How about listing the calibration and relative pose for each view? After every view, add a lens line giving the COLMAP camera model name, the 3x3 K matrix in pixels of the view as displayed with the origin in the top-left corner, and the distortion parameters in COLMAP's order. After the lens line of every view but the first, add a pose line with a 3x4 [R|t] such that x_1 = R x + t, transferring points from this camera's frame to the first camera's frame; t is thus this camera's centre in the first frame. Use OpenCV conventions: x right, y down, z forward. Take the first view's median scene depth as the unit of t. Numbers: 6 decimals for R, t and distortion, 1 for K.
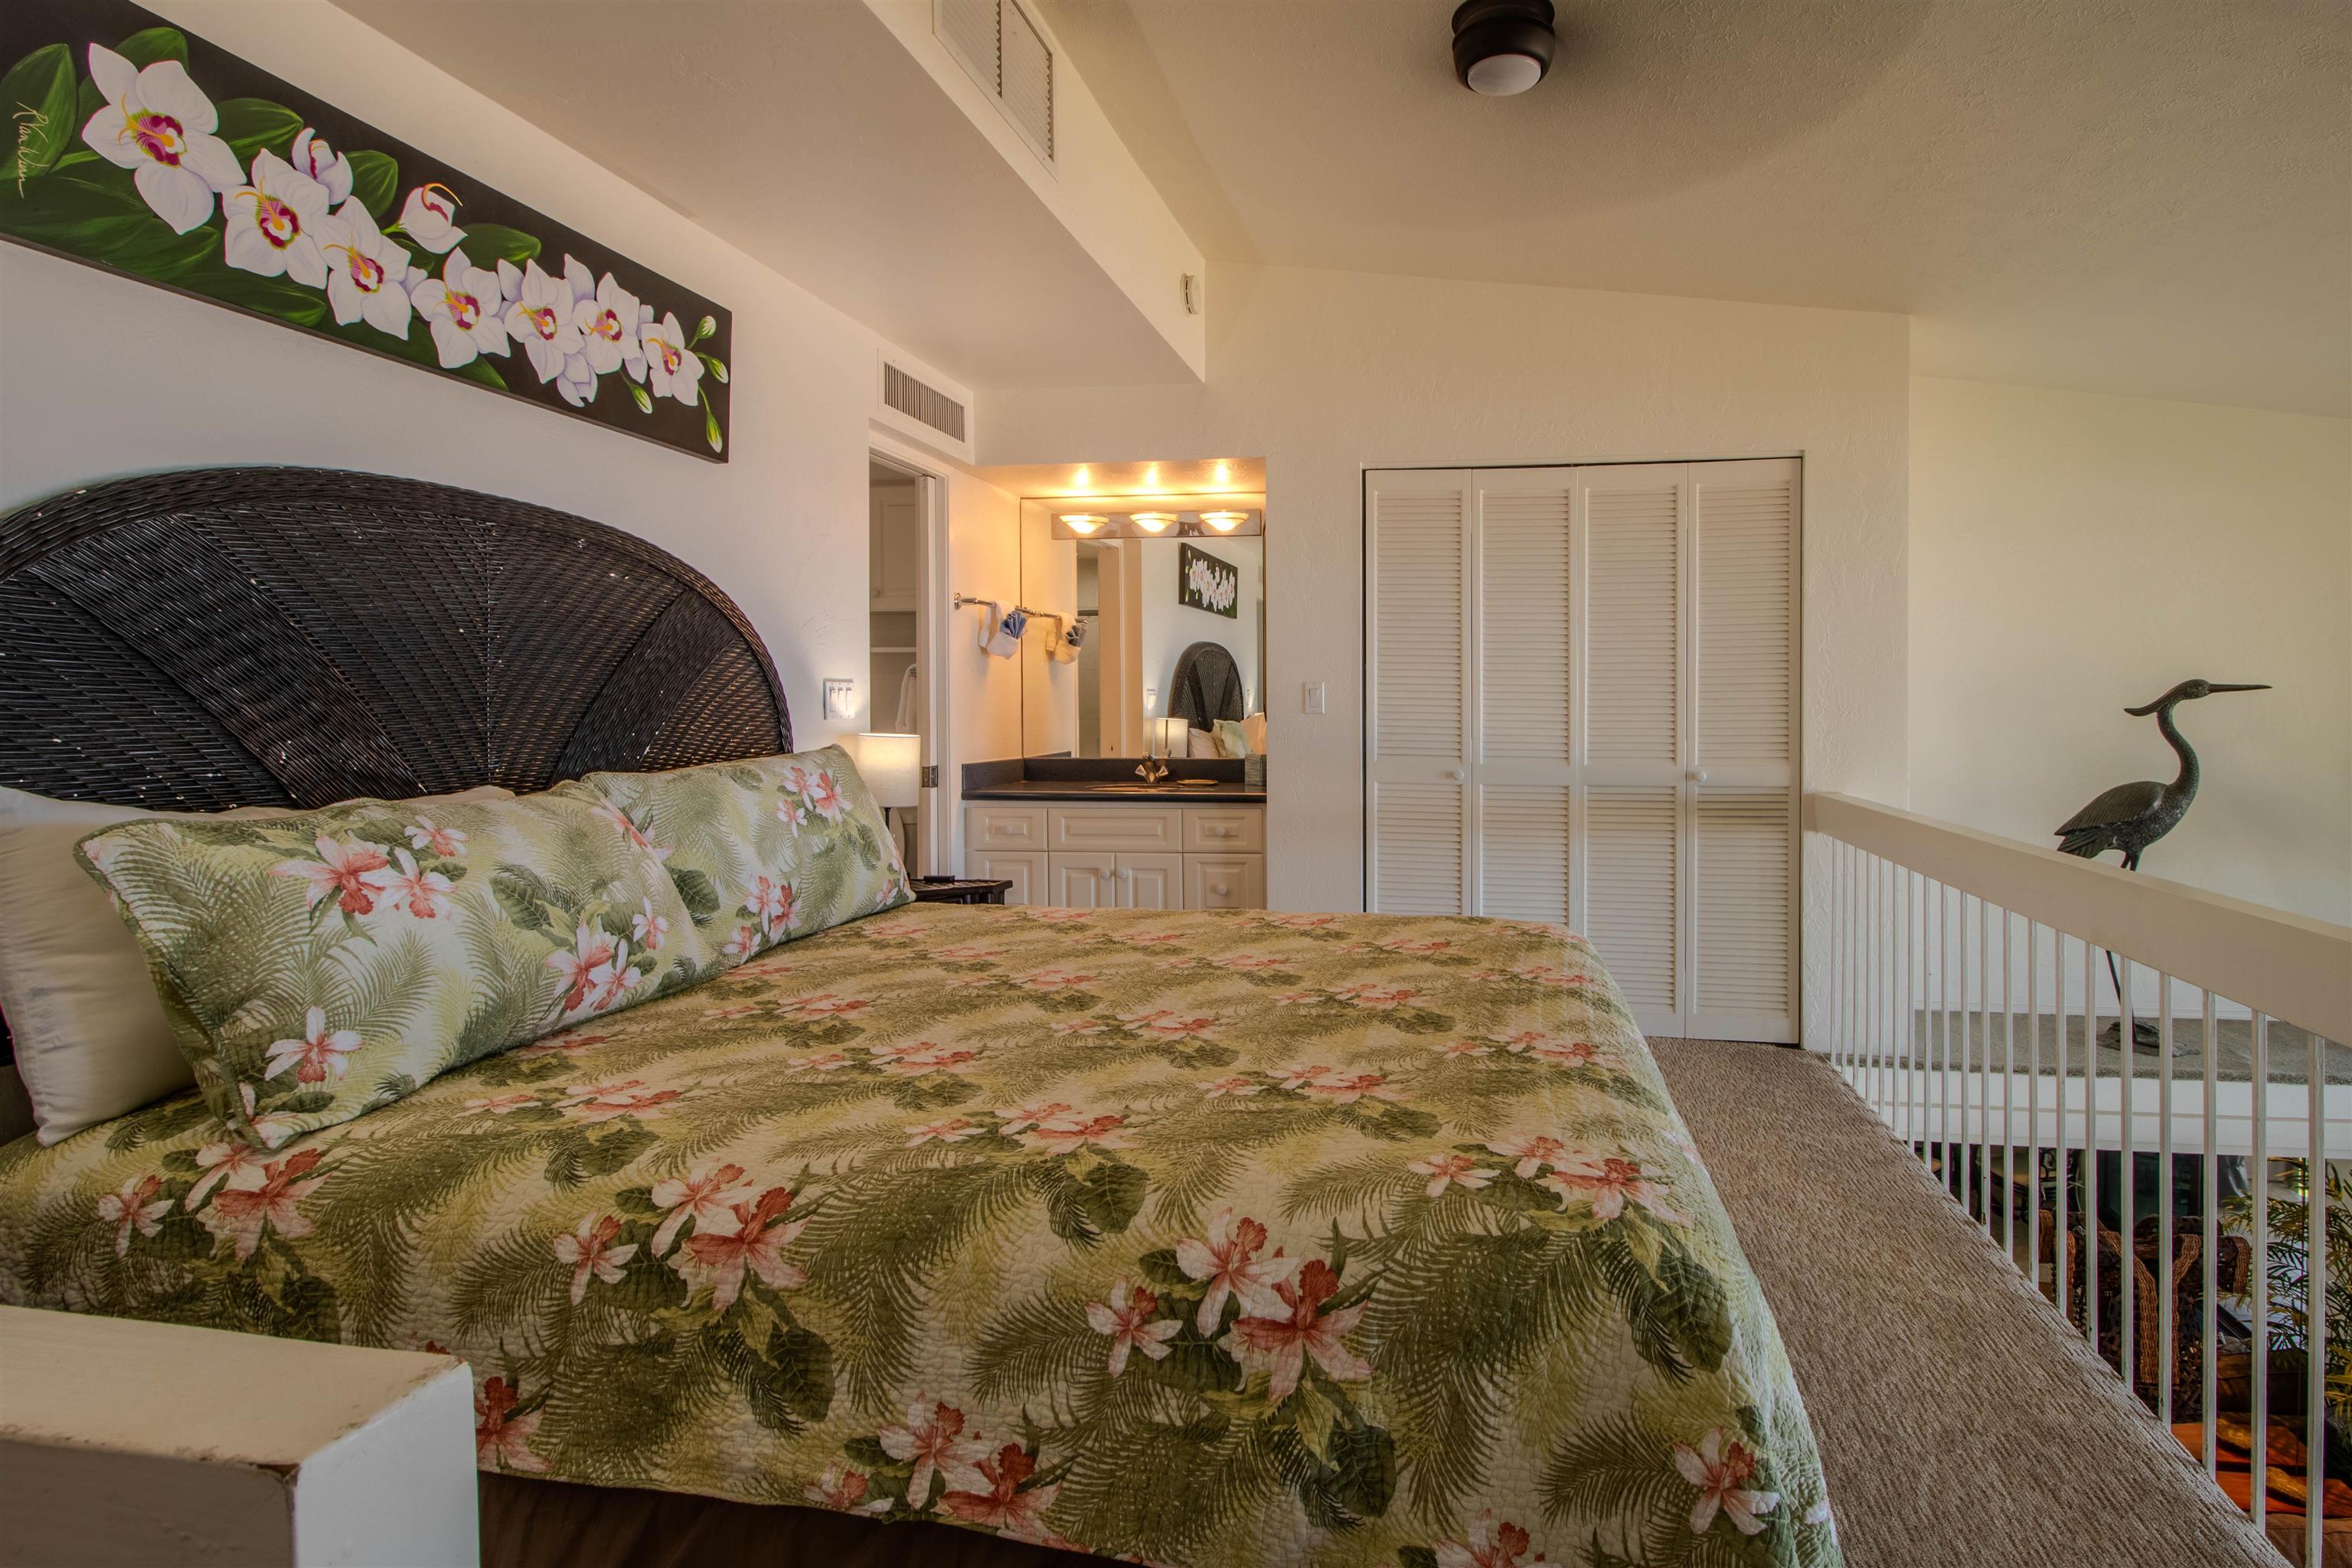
lens RADIAL K [[1203.8, 0, 1323.7], [0, 1203.8, 711.6], [0, 0, 1]] dist [-0.008365, -0.005483]
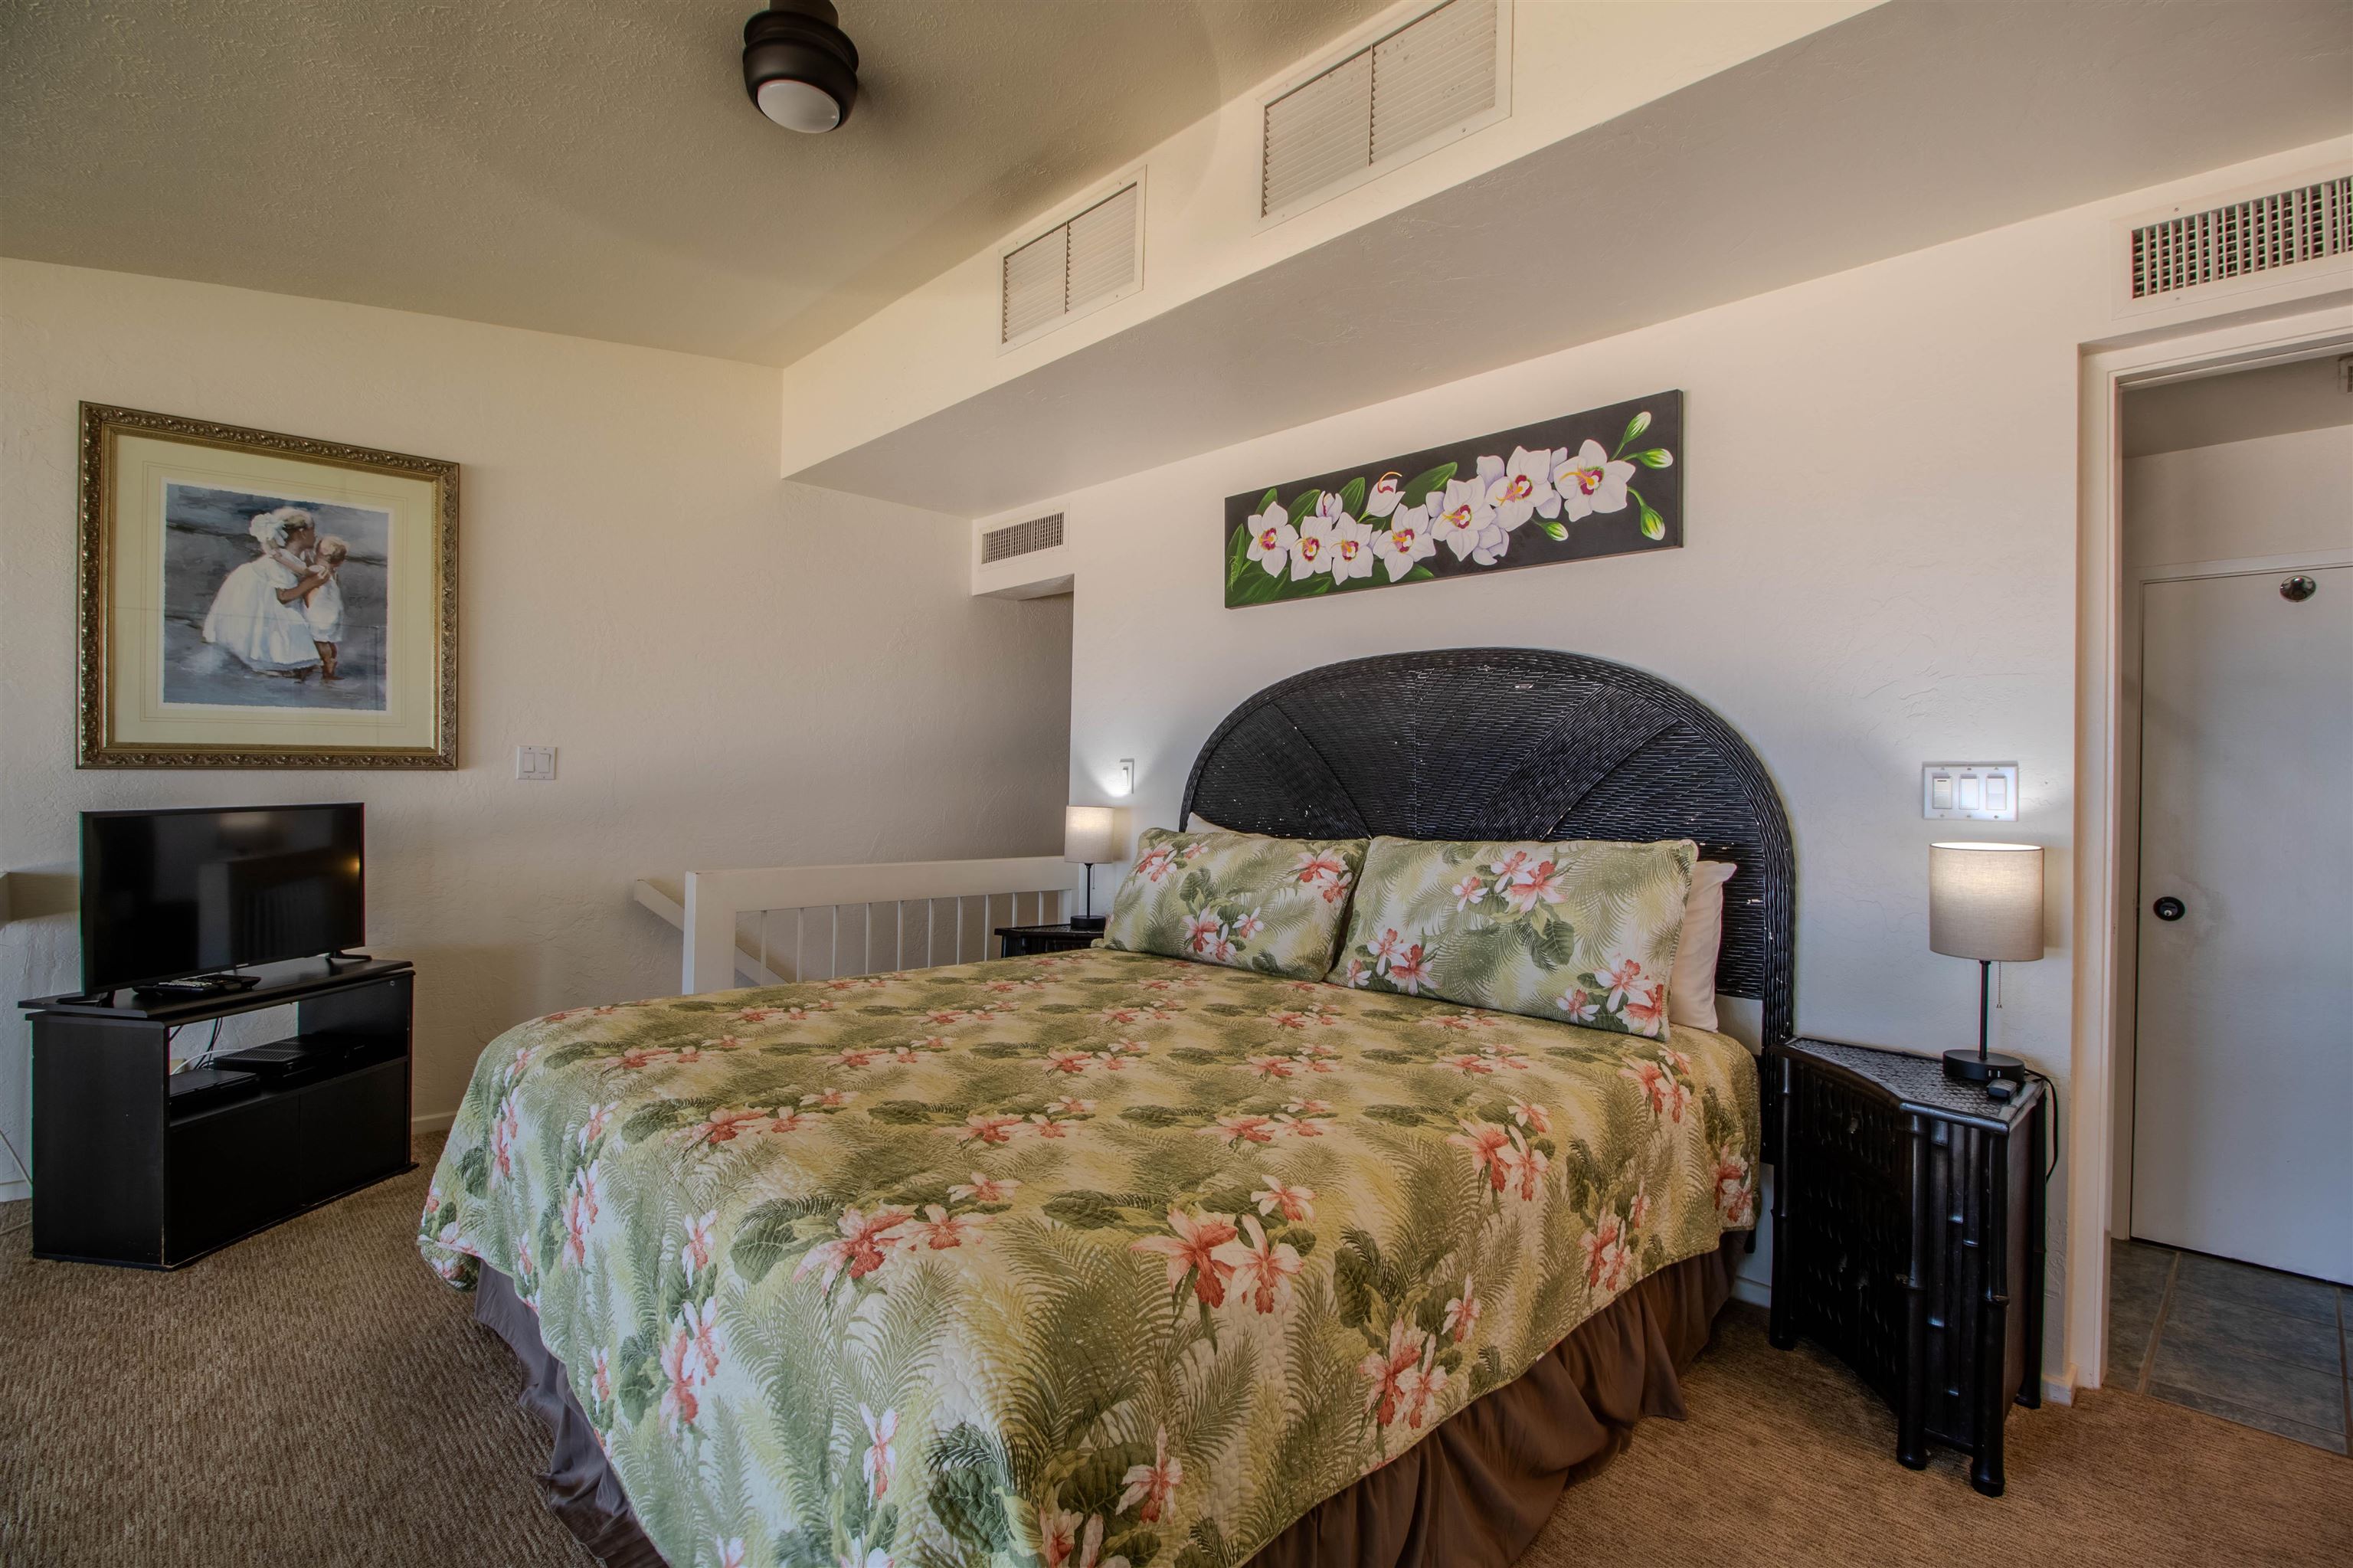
lens RADIAL K [[1095.3, 0, 1123.3], [0, 1095.3, 750.7], [0, 0, 1]] dist [-0.008966, -0.003014]
pose [[-0.634367, -0.033552, -0.772303, 0.624464], [-0.018274, 0.999429, -0.028409, -0.008703], [0.772816, -0.003909, -0.634619, 1.620563]]
